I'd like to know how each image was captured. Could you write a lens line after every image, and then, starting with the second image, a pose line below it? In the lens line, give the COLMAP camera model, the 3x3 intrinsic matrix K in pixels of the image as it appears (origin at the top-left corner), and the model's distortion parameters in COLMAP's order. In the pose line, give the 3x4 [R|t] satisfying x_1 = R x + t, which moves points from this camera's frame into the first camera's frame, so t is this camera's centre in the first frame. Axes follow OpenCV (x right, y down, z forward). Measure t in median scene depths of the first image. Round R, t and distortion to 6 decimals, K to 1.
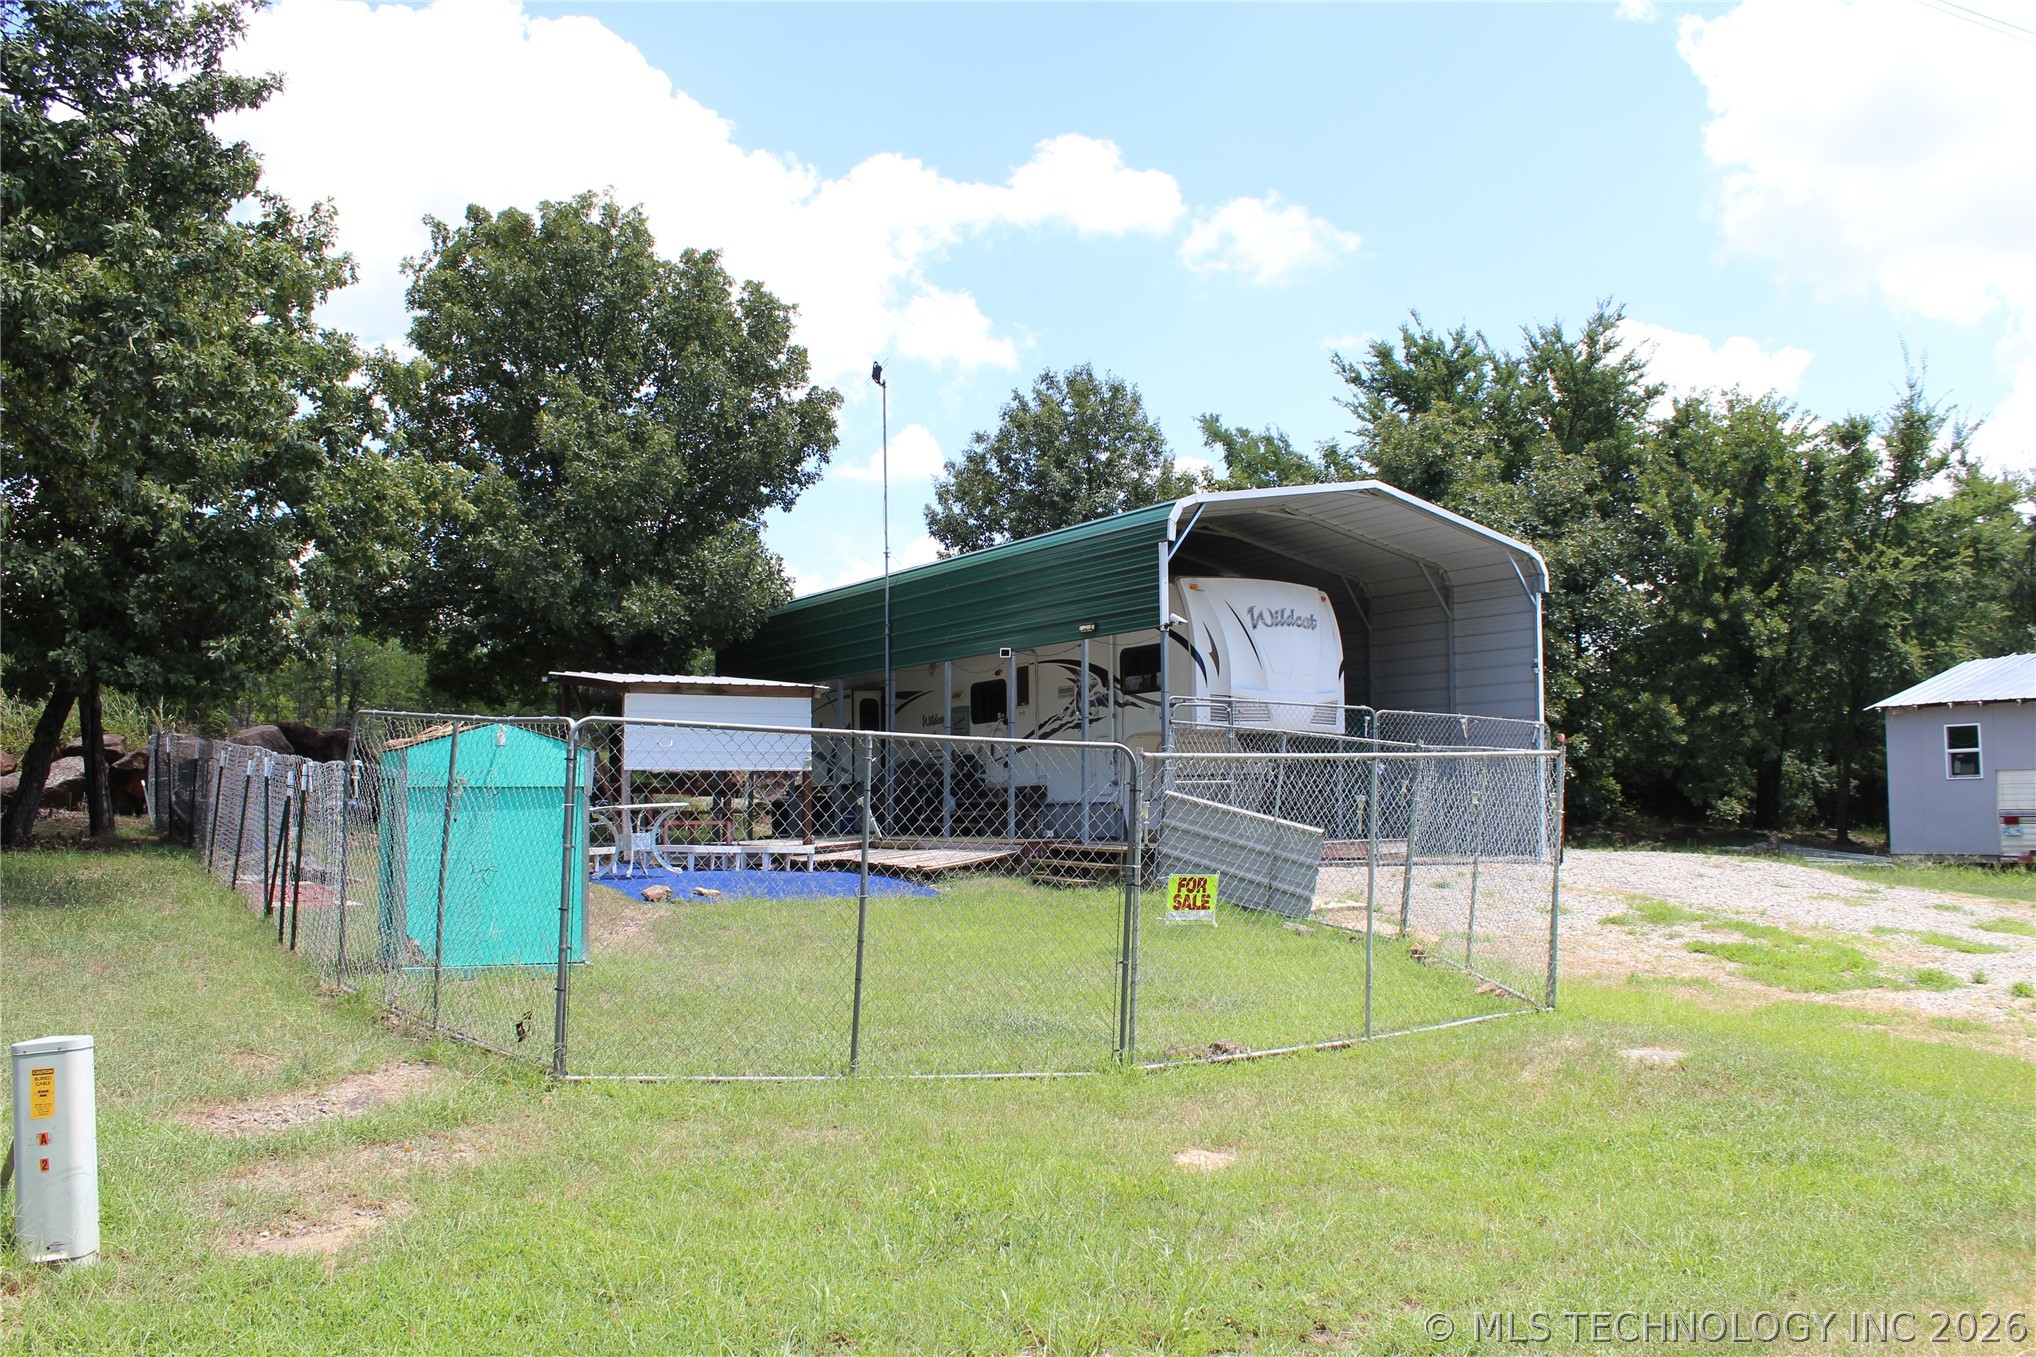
lens RADIAL K [[1753.7, 0, 1006.9], [0, 1753.7, 670.6], [0, 0, 1]] dist [-0.154726, 0.164122]
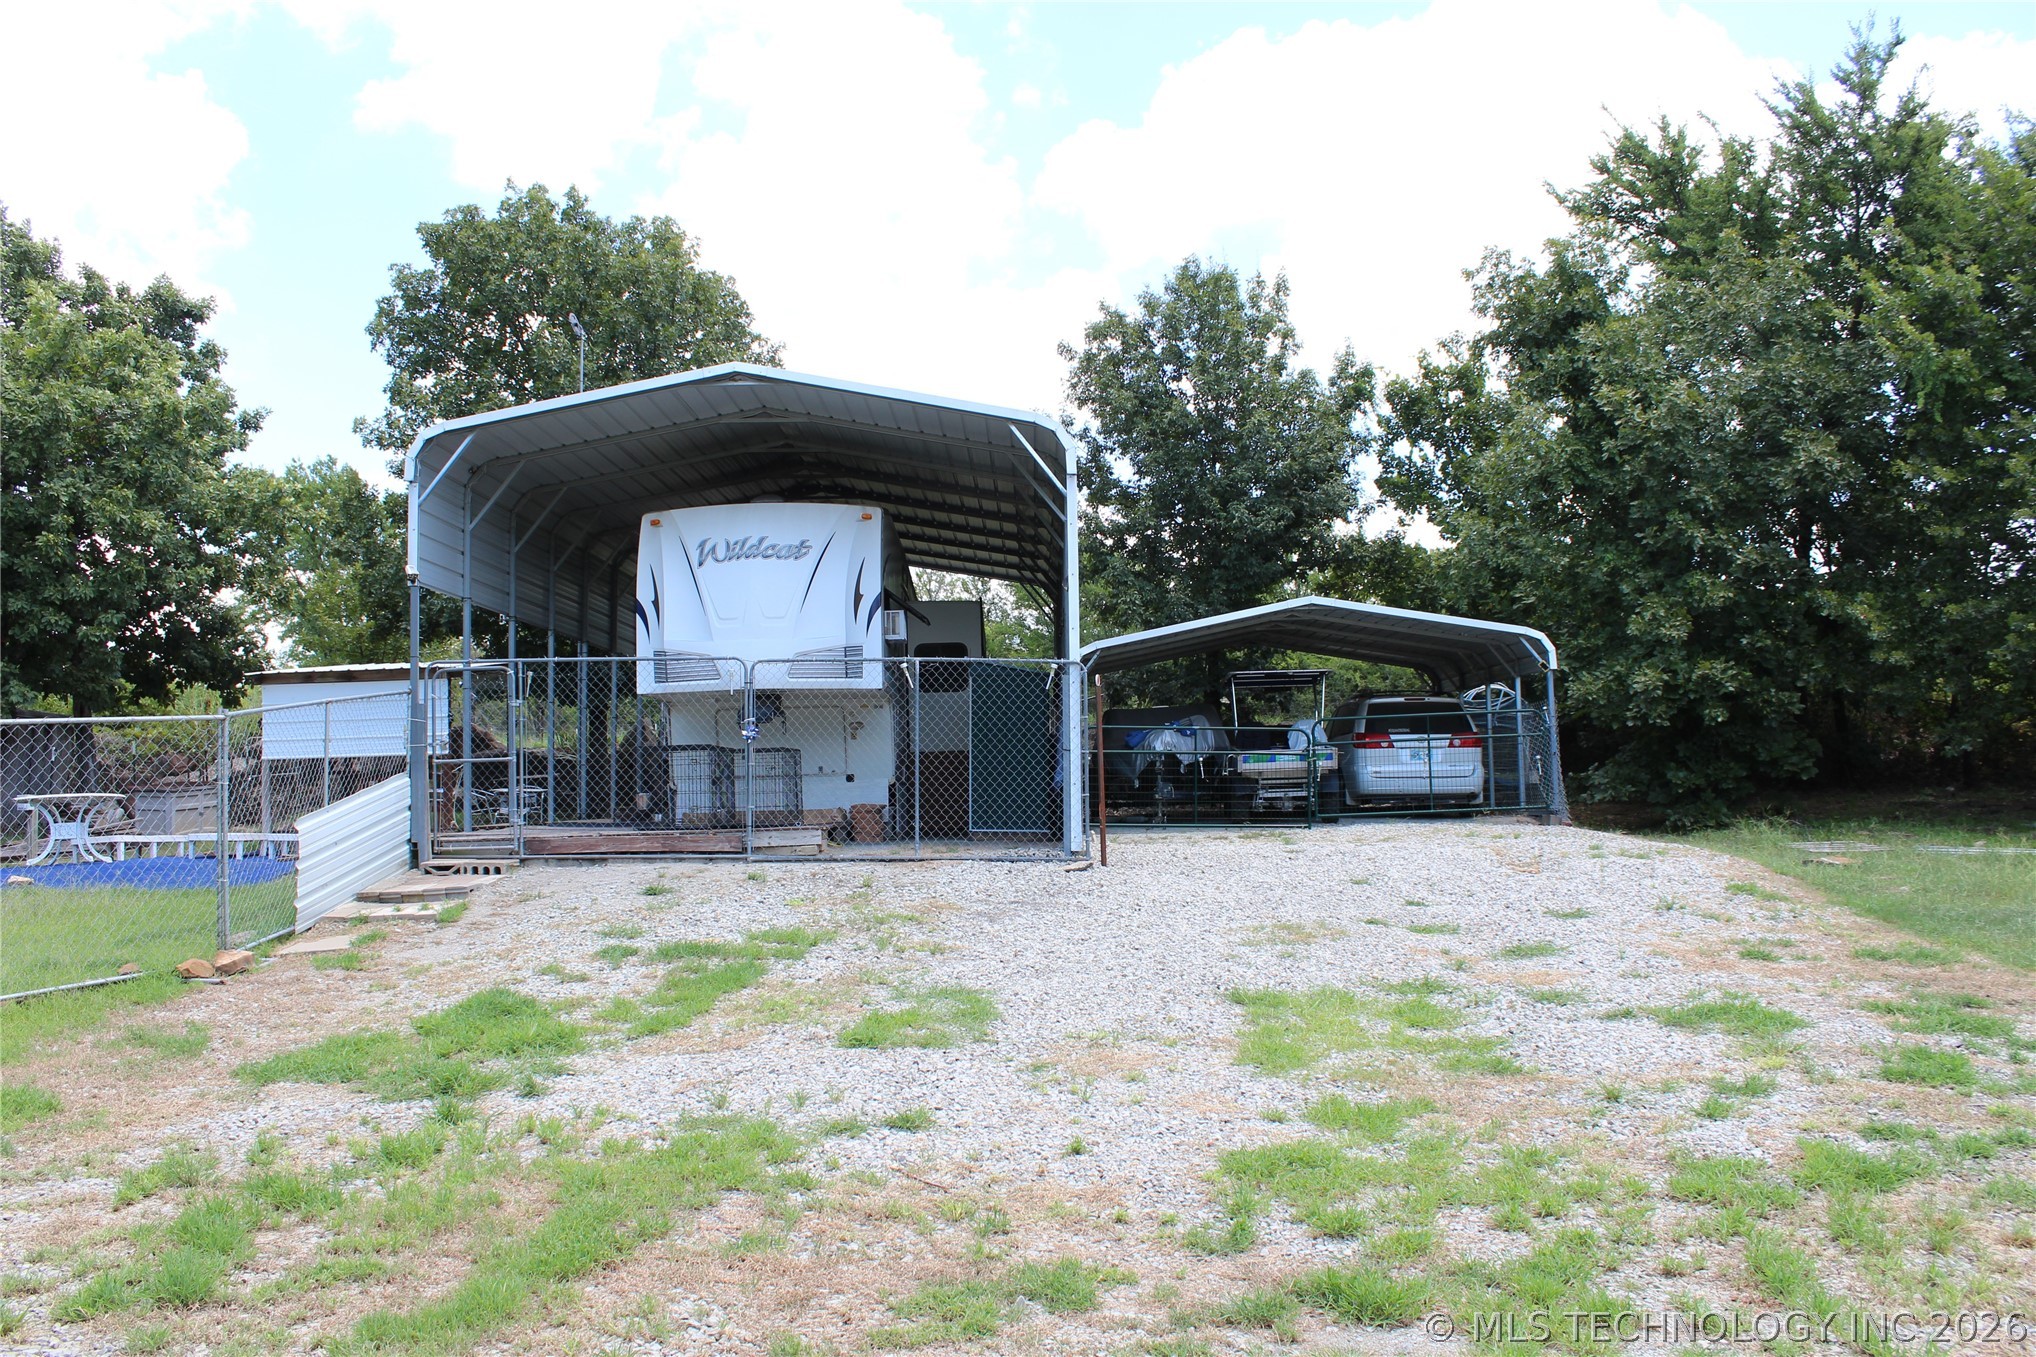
lens RADIAL K [[1753.7, 0, 1006.9], [0, 1753.7, 670.6], [0, 0, 1]] dist [-0.154726, 0.164122]
pose [[0.833787, -0.056328, -0.549205, 0.658034], [0.066318, 0.997797, -0.001654, 0.032999], [0.548088, -0.035043, 0.835686, 0.374666]]
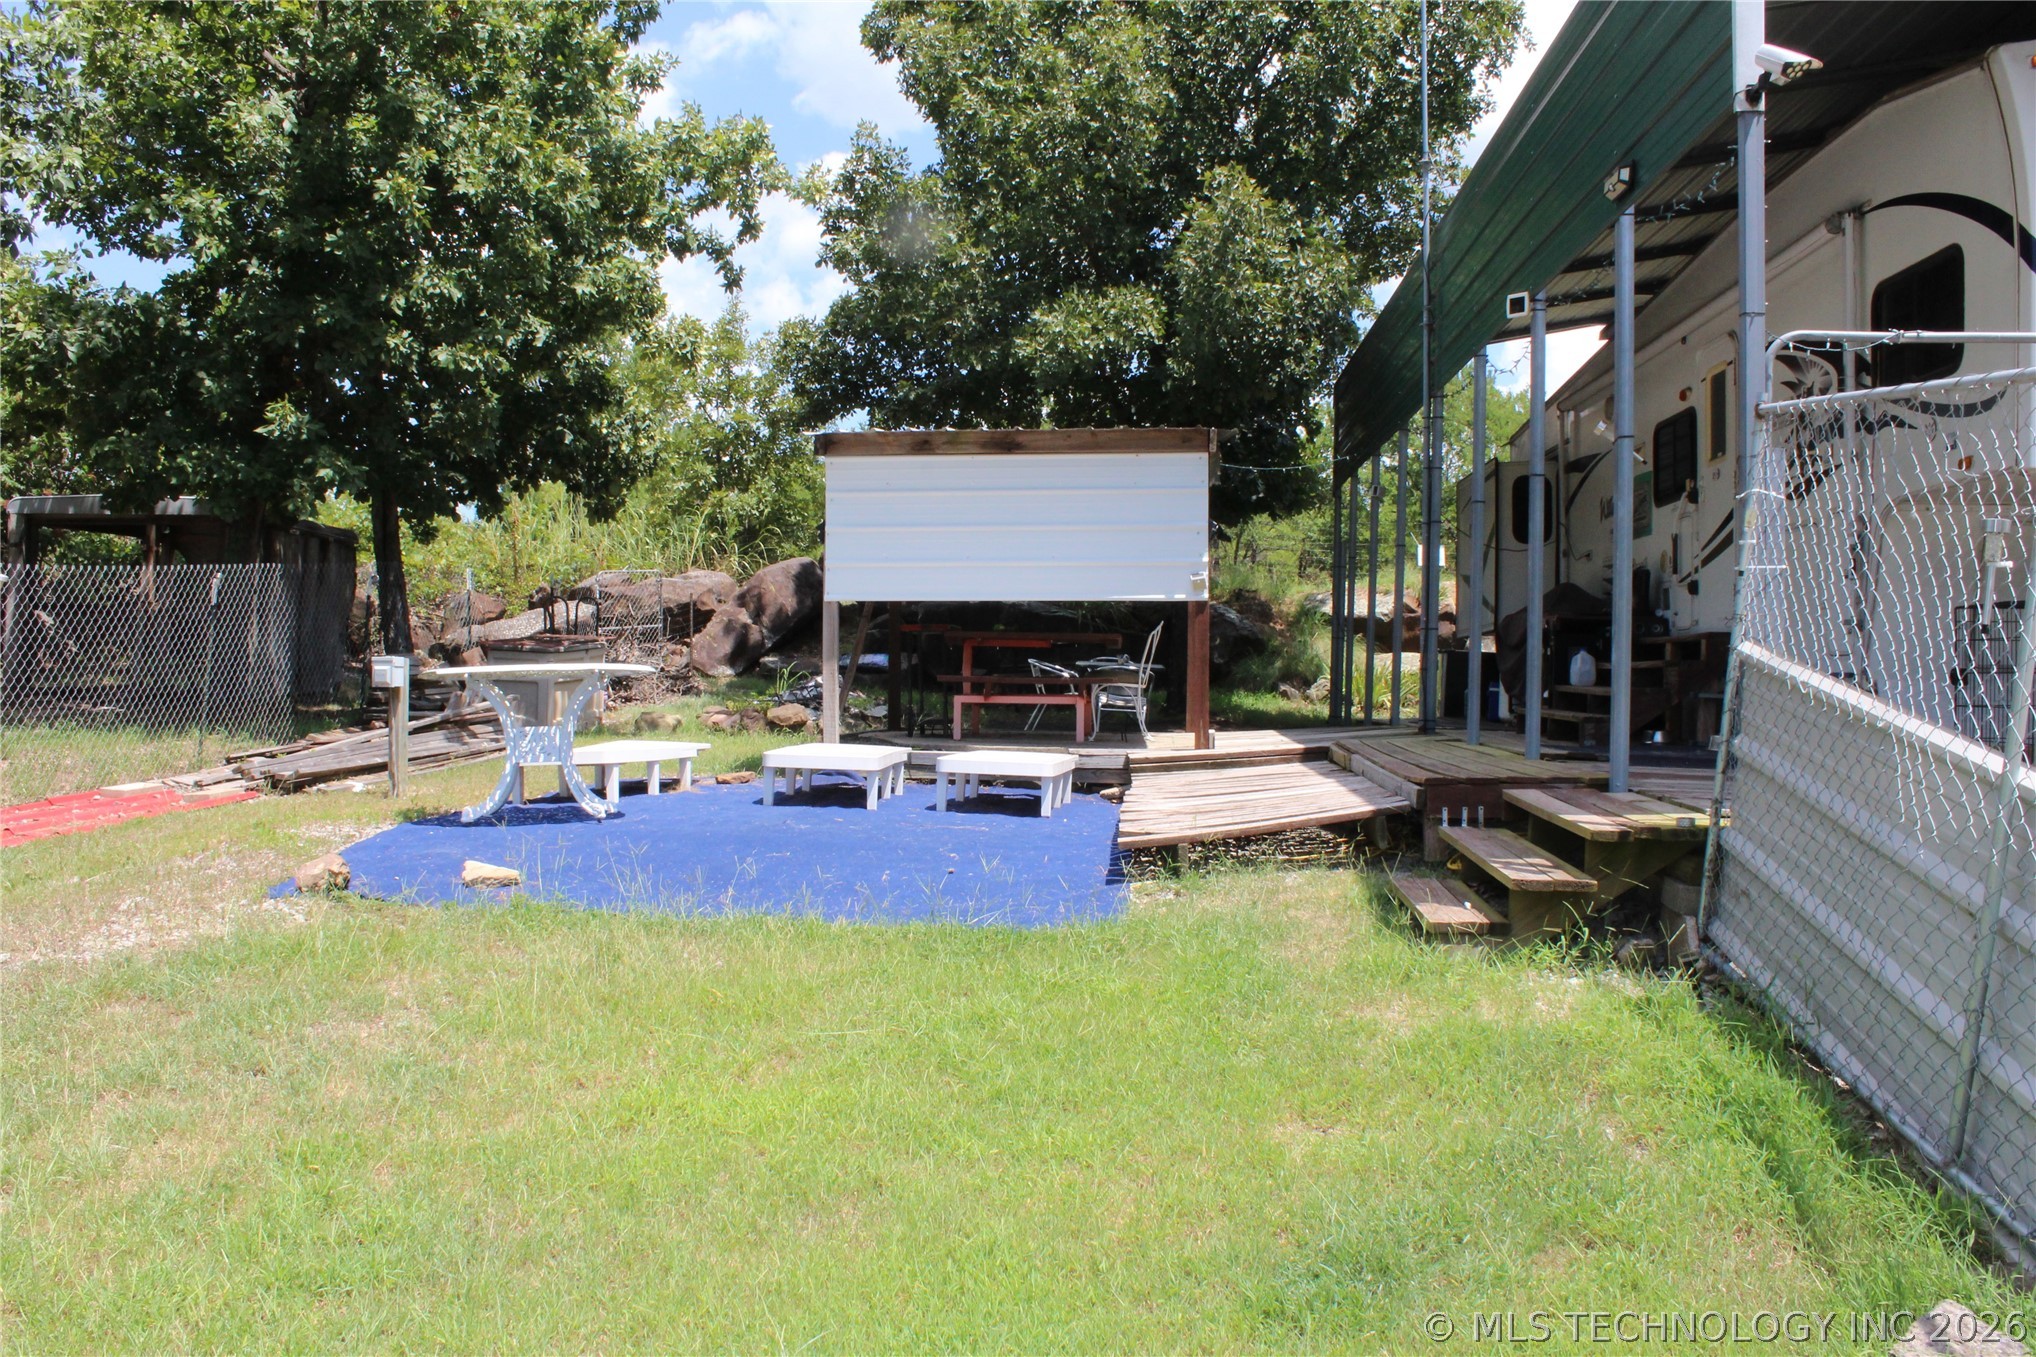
lens RADIAL K [[1753.7, 0, 1006.9], [0, 1753.7, 670.6], [0, 0, 1]] dist [-0.154726, 0.164122]
pose [[0.793104, 0.015446, -0.608891, 0.144026], [0.029972, 0.997478, 0.064343, 0.043647], [0.608349, -0.069280, 0.790640, 0.573735]]
